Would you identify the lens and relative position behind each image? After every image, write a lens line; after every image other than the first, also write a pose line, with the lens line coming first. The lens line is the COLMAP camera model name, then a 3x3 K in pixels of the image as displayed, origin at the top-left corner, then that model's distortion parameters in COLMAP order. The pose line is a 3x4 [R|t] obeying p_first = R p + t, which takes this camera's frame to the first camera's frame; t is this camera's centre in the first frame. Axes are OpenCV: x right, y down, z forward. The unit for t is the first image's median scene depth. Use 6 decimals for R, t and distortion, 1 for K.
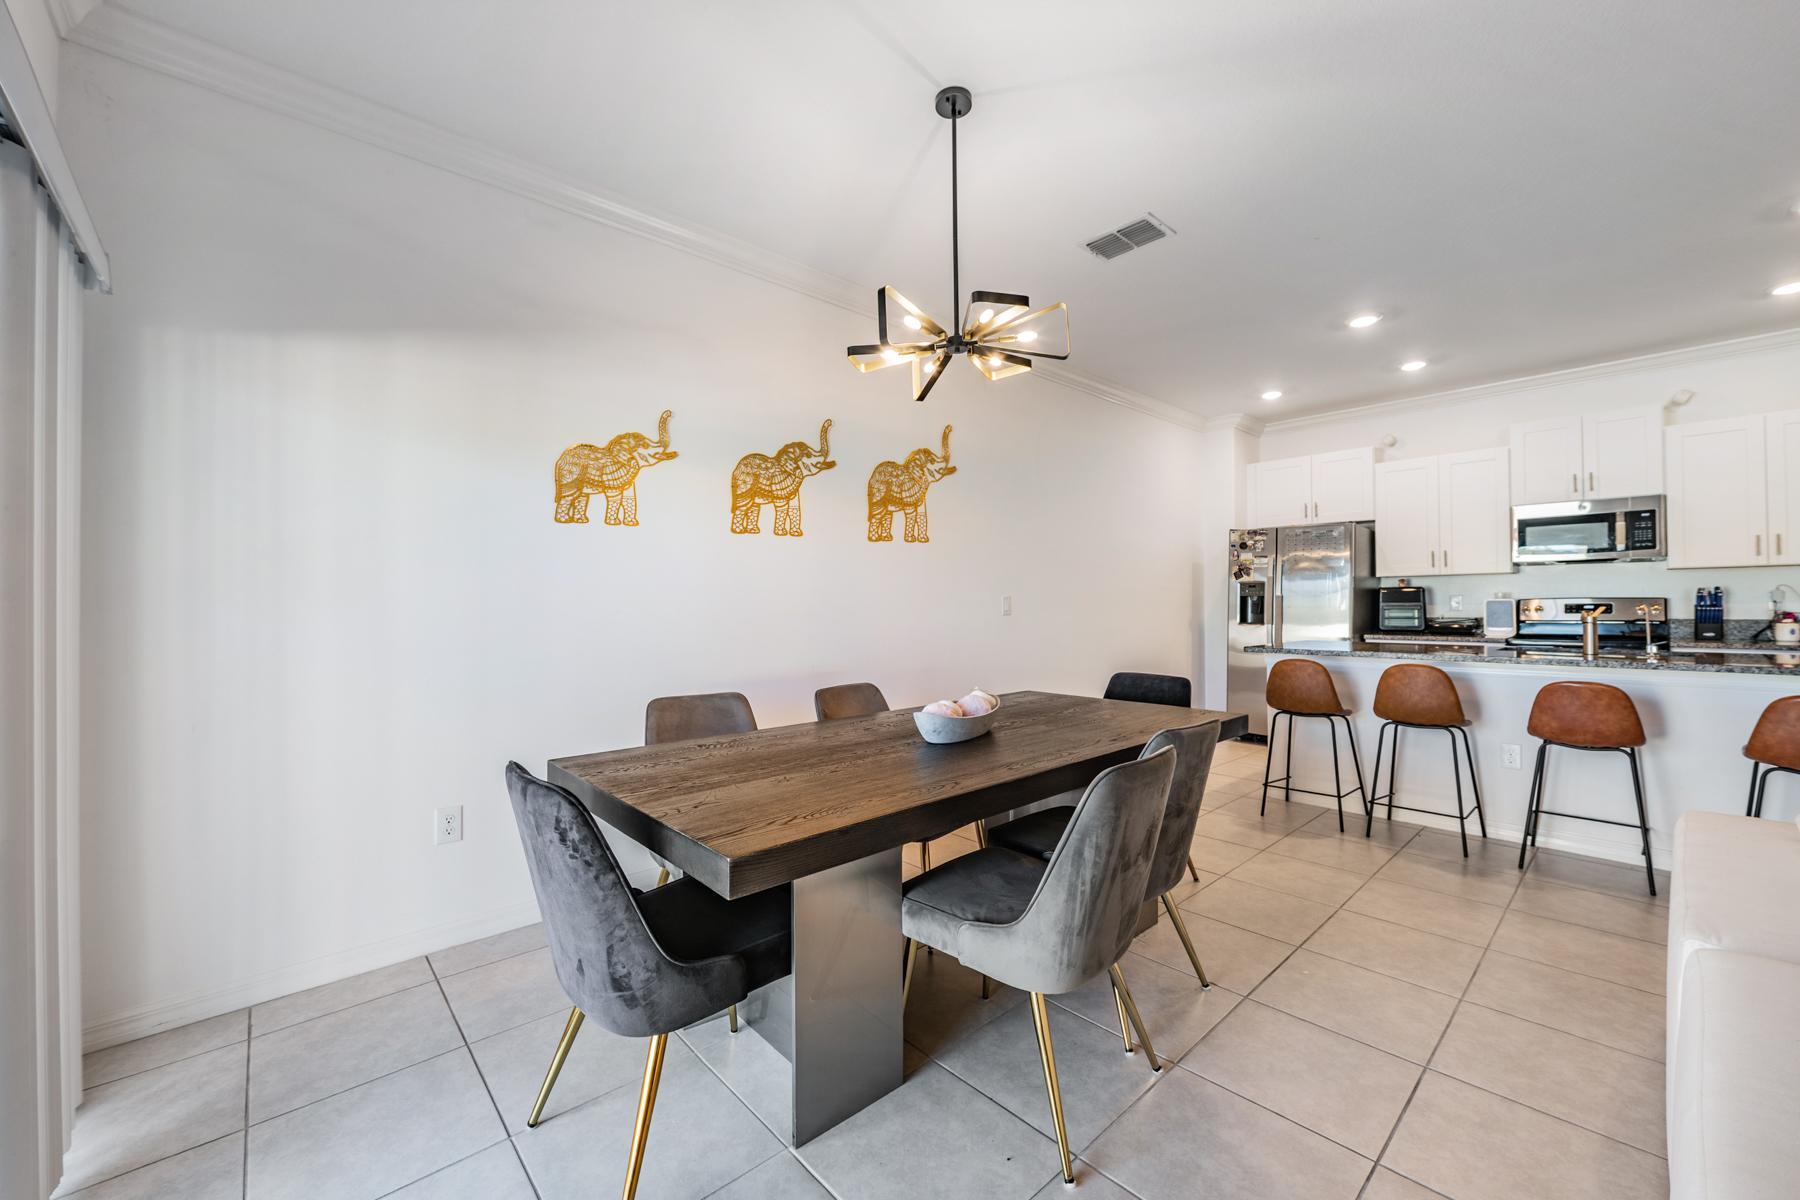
lens RADIAL K [[702.9, 0, 900.0], [0, 702.9, 600.0], [0, 0, 1]] dist [-0.006717, -0.000389]
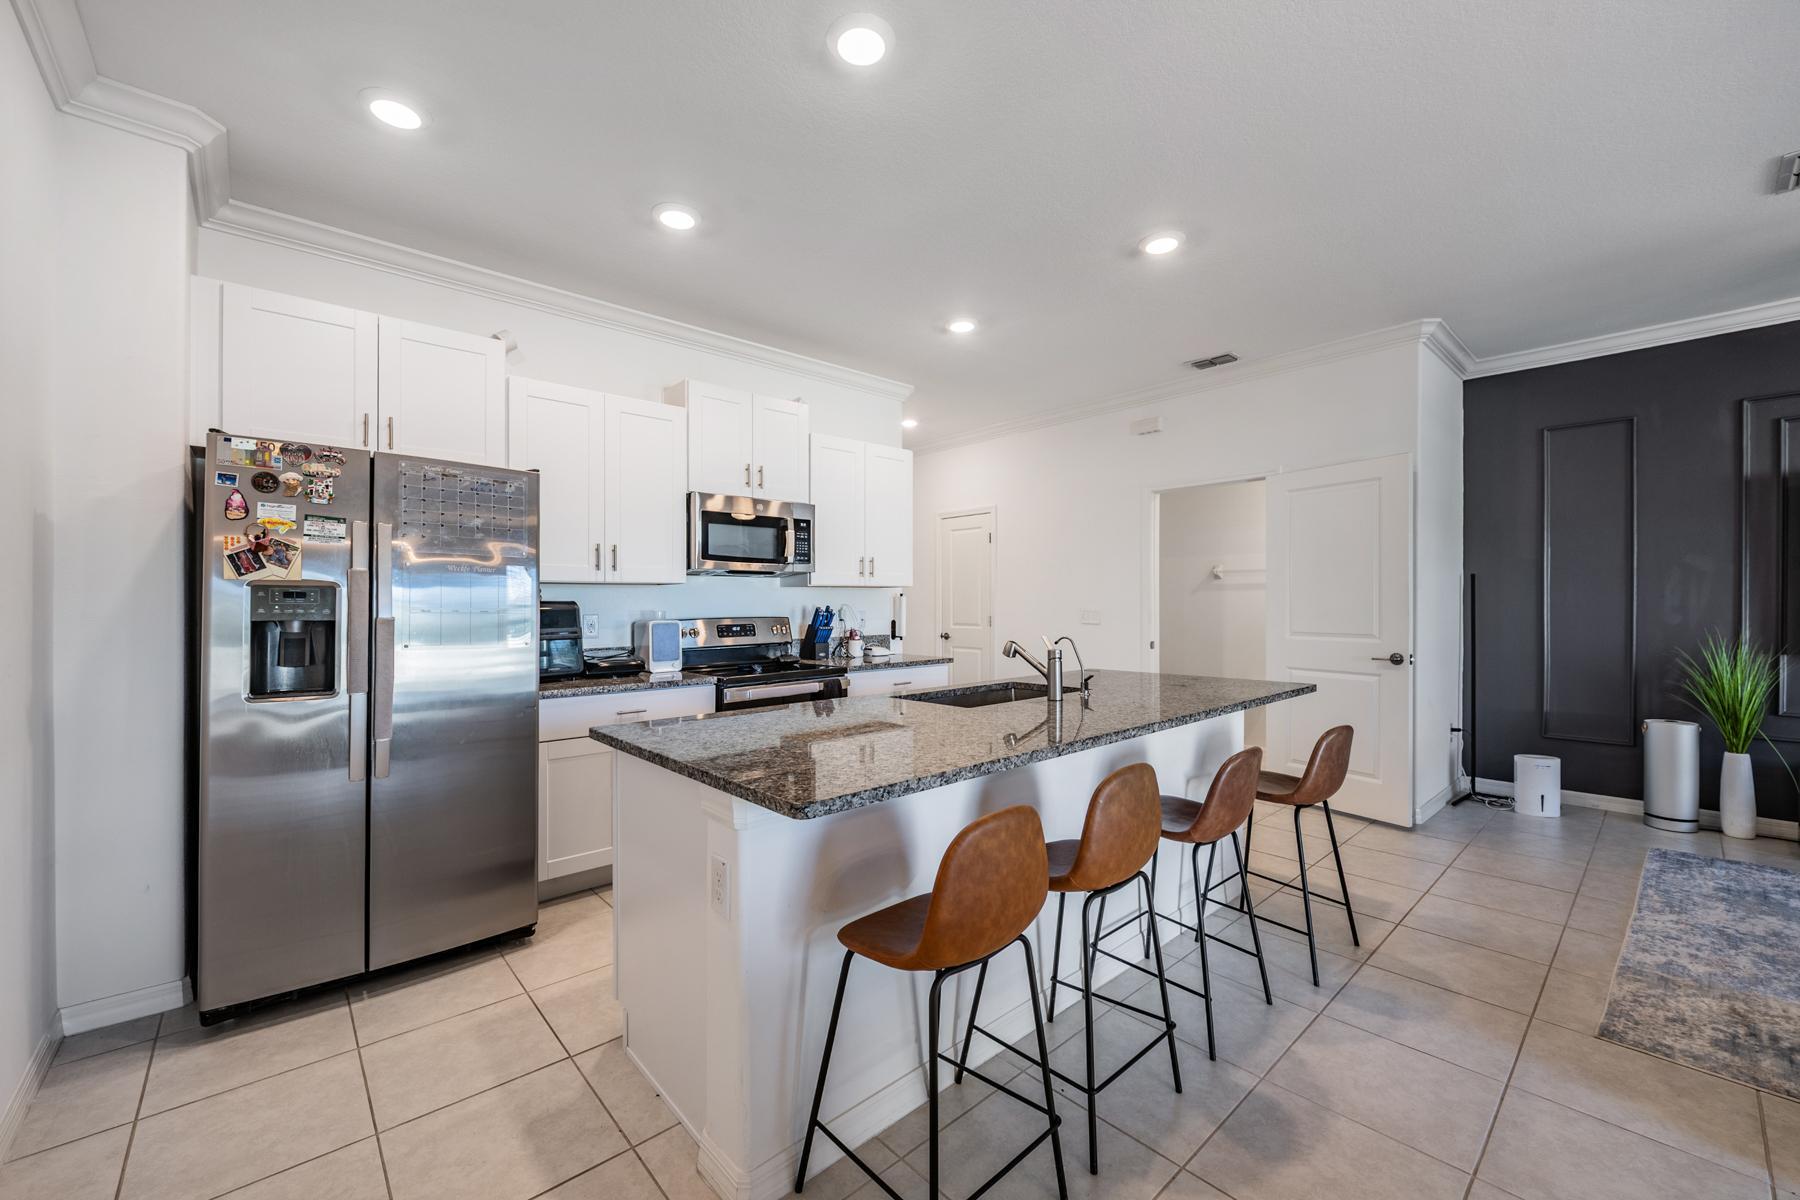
lens RADIAL K [[708.6, 0, 896.6], [0, 708.6, 599.9], [0, 0, 1]] dist [-0.006556, -0.000135]
pose [[0.010245, 0.011865, 0.999877, 0.164673], [-0.000189, 0.999930, -0.011864, -0.015498], [-0.999947, -0.000068, 0.010247, 0.860374]]
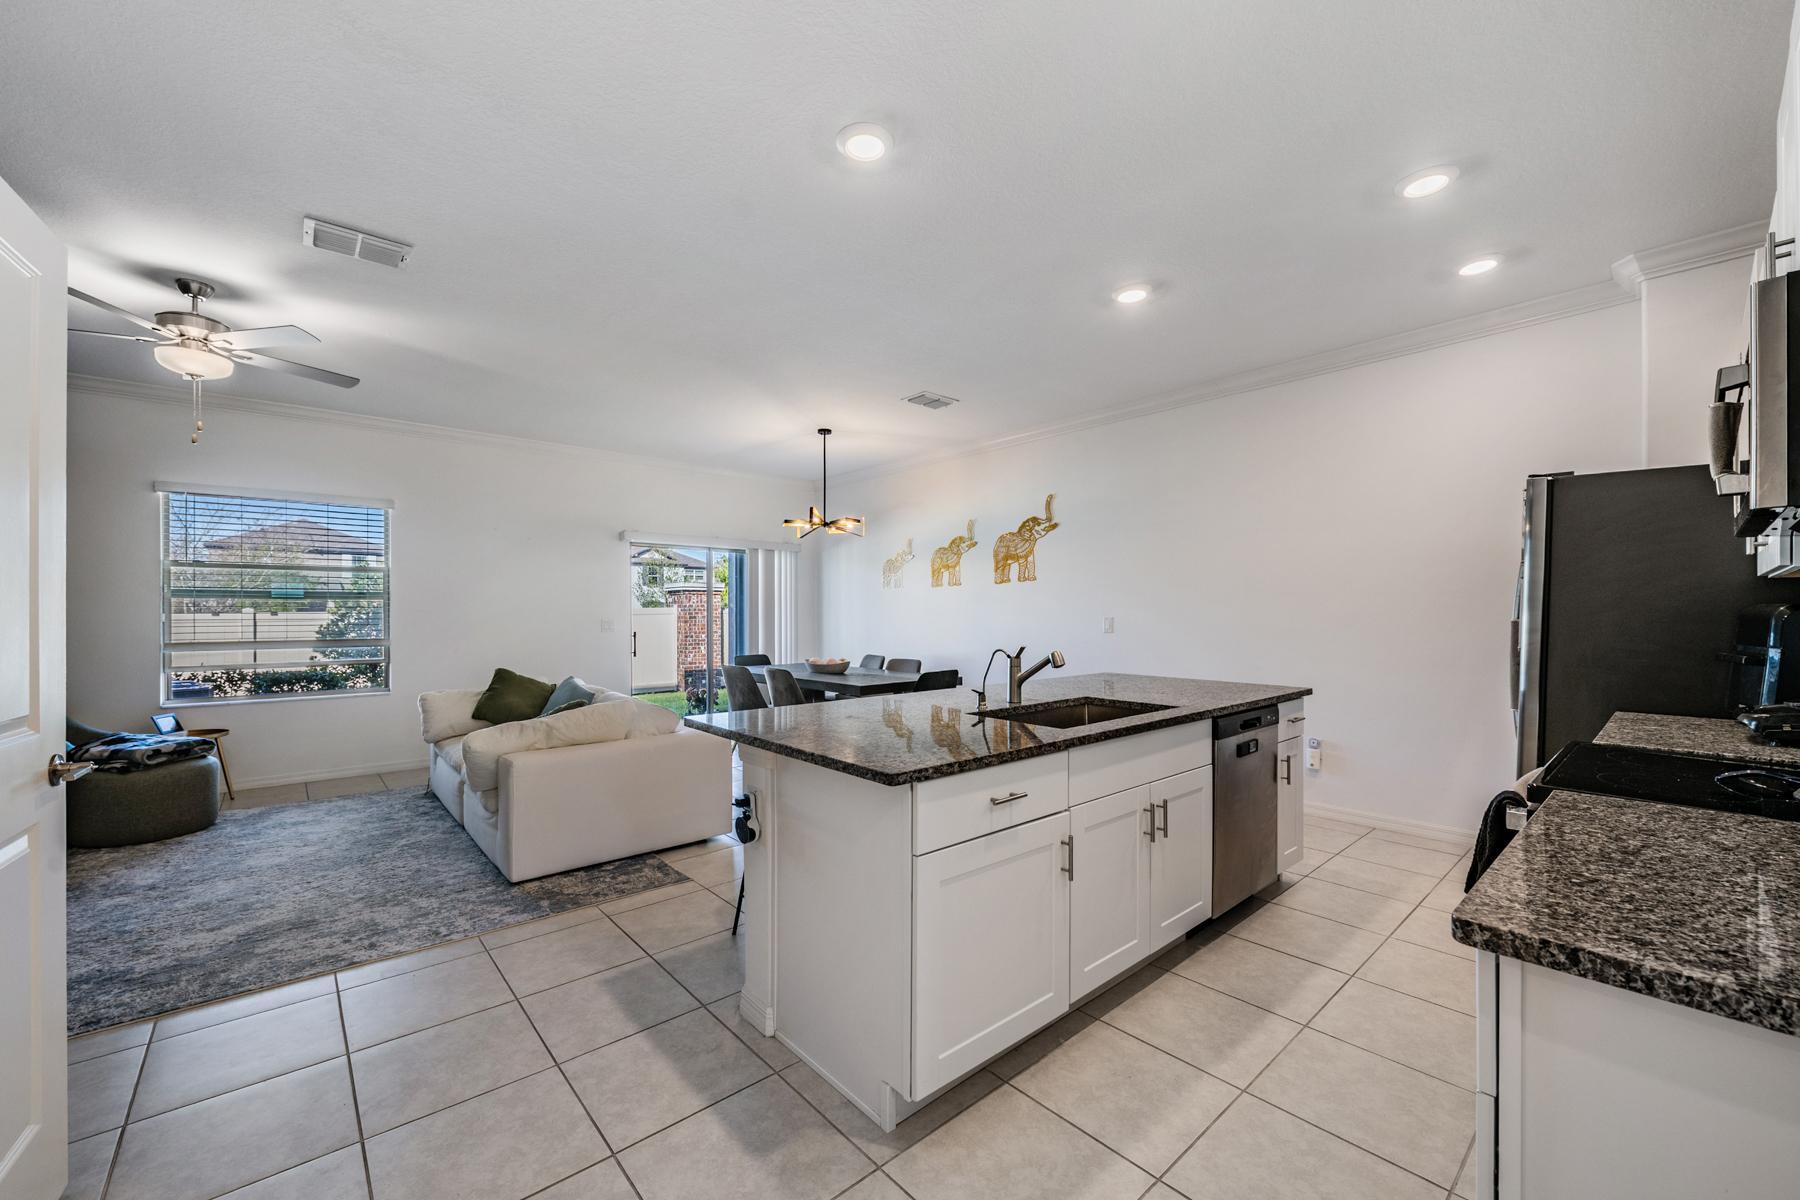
lens RADIAL K [[700.6, 0, 895.8], [0, 700.6, 611.8], [0, 0, 1]] dist [-0.007418, -0.000034]
pose [[-0.015262, 0.008583, -0.999847, 1.337881], [0.008881, 0.999925, 0.008448, -0.027582], [0.999844, -0.008751, -0.015337, 0.647650]]
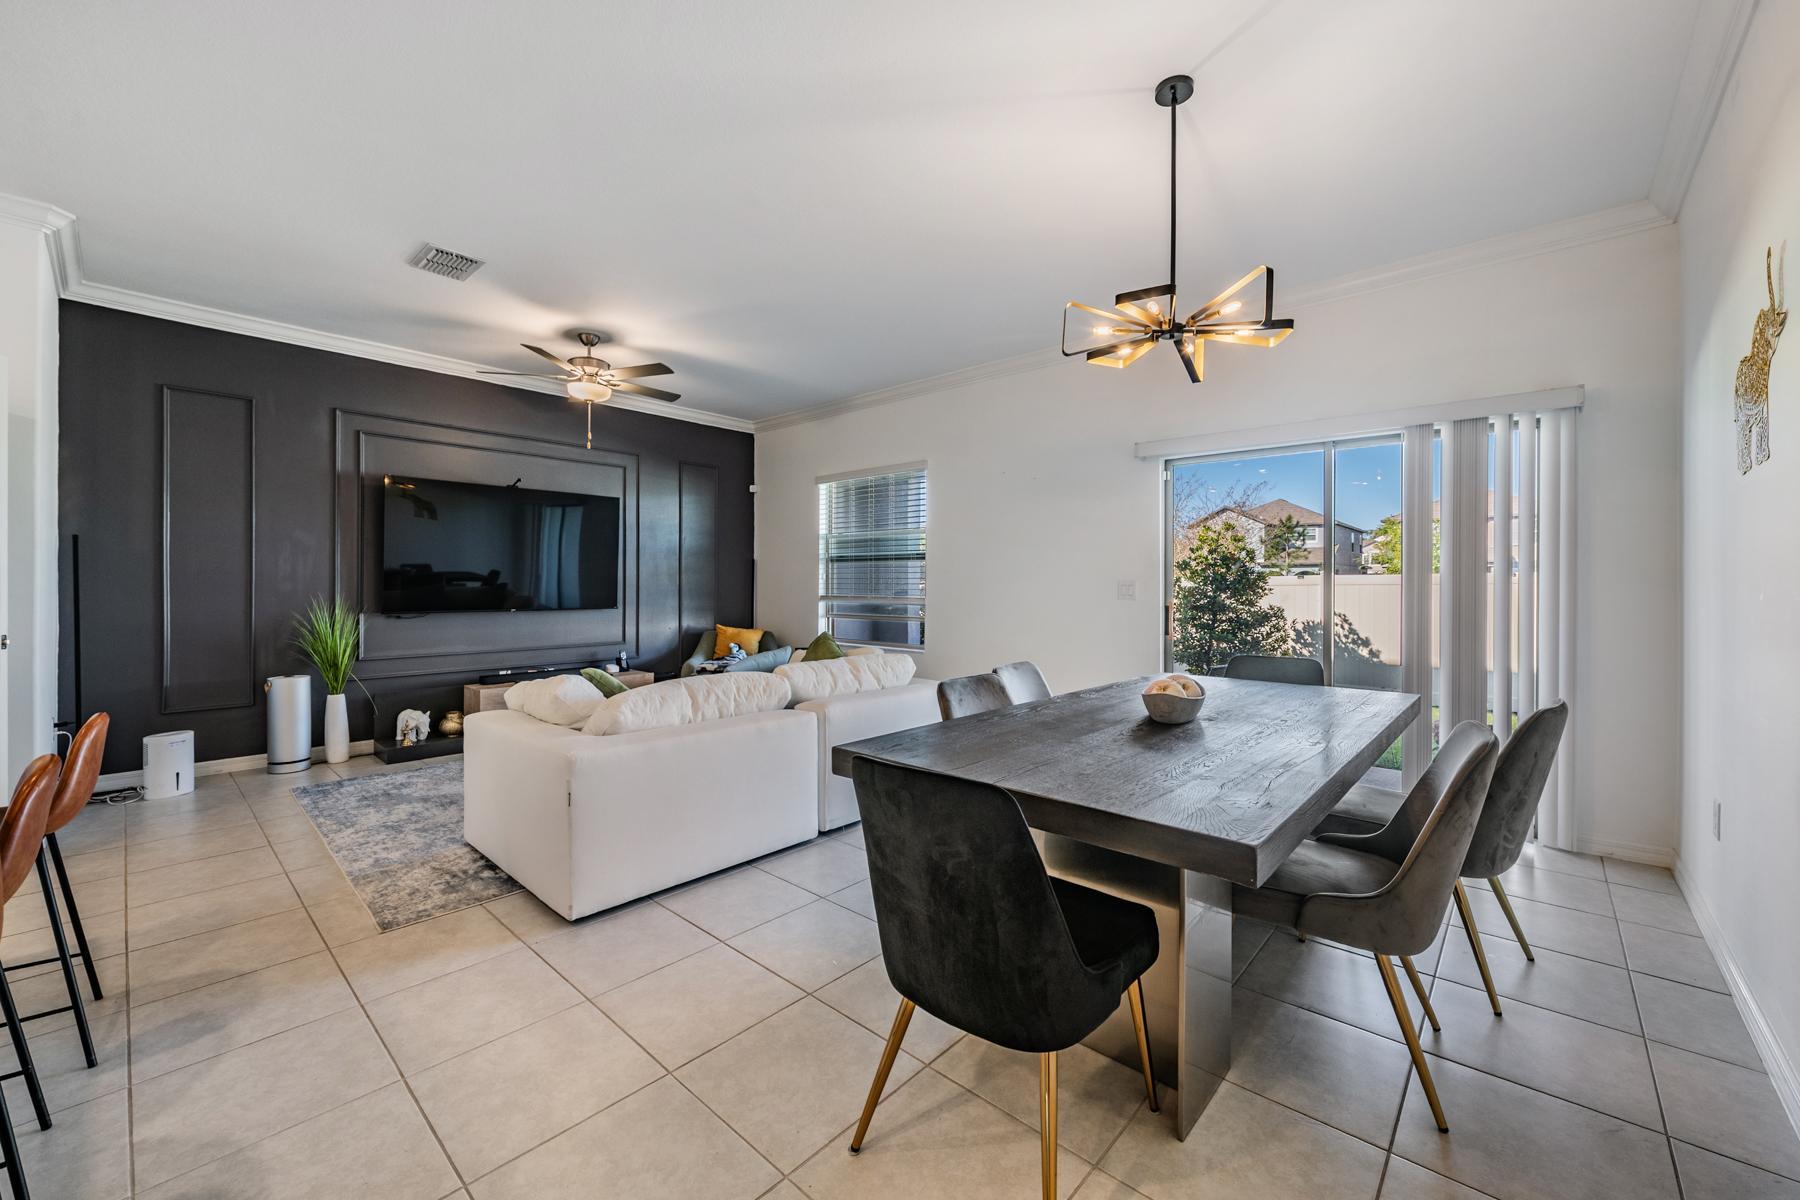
lens RADIAL K [[706.0, 0, 904.2], [0, 706.0, 587.1], [0, 0, 1]] dist [-0.009042, -0.000275]
pose [[-0.994703, 0.006323, -0.102600, 0.285184], [0.006337, 0.999980, 0.000197, 0.003401], [0.102599, -0.000454, -0.994723, 0.974930]]
